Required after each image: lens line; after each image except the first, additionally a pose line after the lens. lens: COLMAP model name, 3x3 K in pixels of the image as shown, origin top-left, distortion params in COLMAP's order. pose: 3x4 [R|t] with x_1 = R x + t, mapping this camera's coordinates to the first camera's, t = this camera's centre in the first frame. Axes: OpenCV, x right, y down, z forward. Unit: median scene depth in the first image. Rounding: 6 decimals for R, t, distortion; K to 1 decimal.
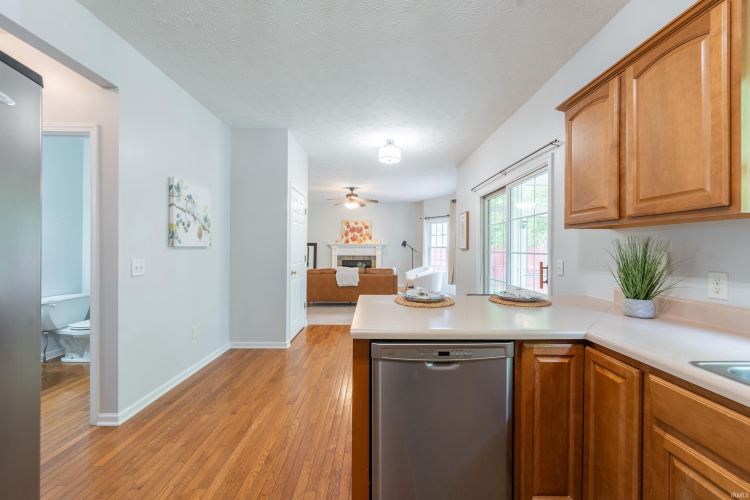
lens RADIAL K [[303.6, 0, 386.1], [0, 303.6, 247.6], [0, 0, 1]] dist [-0.007023, -0.000348]
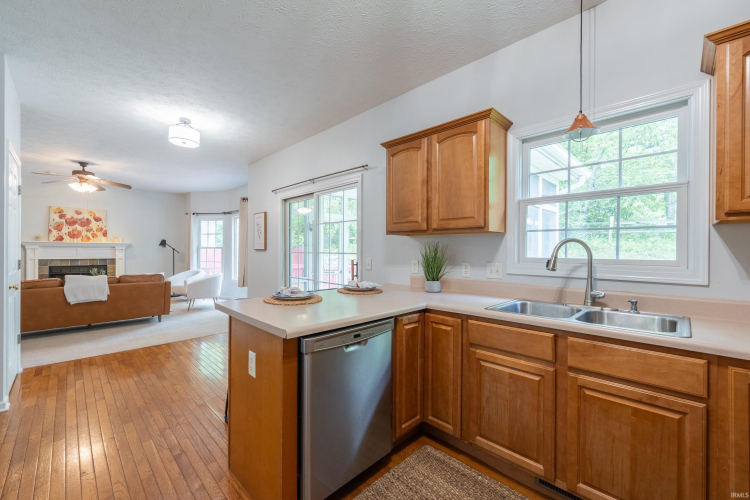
lens RADIAL K [[303.6, 0, 386.1], [0, 303.6, 247.6], [0, 0, 1]] dist [-0.007023, -0.000348]
pose [[0.705961, 0.004533, 0.708236, -0.284130], [-0.003067, 0.999990, -0.003344, 0.000877], [-0.708244, 0.000189, 0.705968, 0.029594]]
